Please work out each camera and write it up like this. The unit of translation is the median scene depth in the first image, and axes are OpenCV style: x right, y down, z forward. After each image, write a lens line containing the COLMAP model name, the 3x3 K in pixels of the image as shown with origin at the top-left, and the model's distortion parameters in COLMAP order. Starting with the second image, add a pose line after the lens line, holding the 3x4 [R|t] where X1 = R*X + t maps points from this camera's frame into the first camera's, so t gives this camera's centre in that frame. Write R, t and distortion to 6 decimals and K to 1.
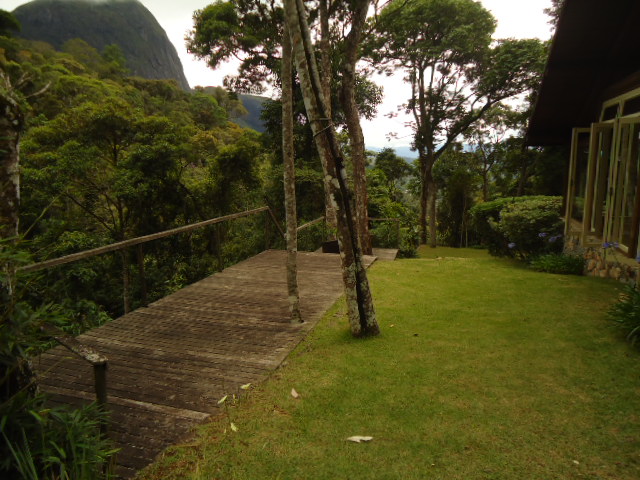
lens RADIAL K [[467.7, 0, 320.0], [0, 467.7, 240.0], [0, 0, 1]] dist [-0.001544, -0.003031]
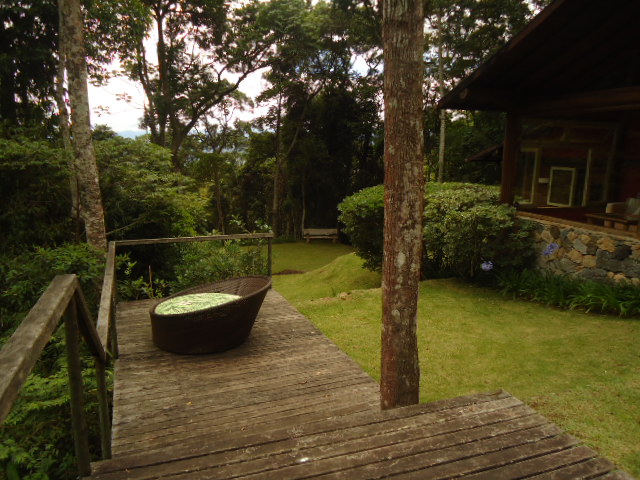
lens RADIAL K [[467.7, 0, 320.0], [0, 467.7, 240.0], [0, 0, 1]] dist [-0.001544, -0.003031]
pose [[0.811803, -0.098350, 0.575590, -0.031994], [0.081781, 0.995148, 0.054696, -0.021231], [-0.578176, 0.002670, 0.815907, 0.181800]]
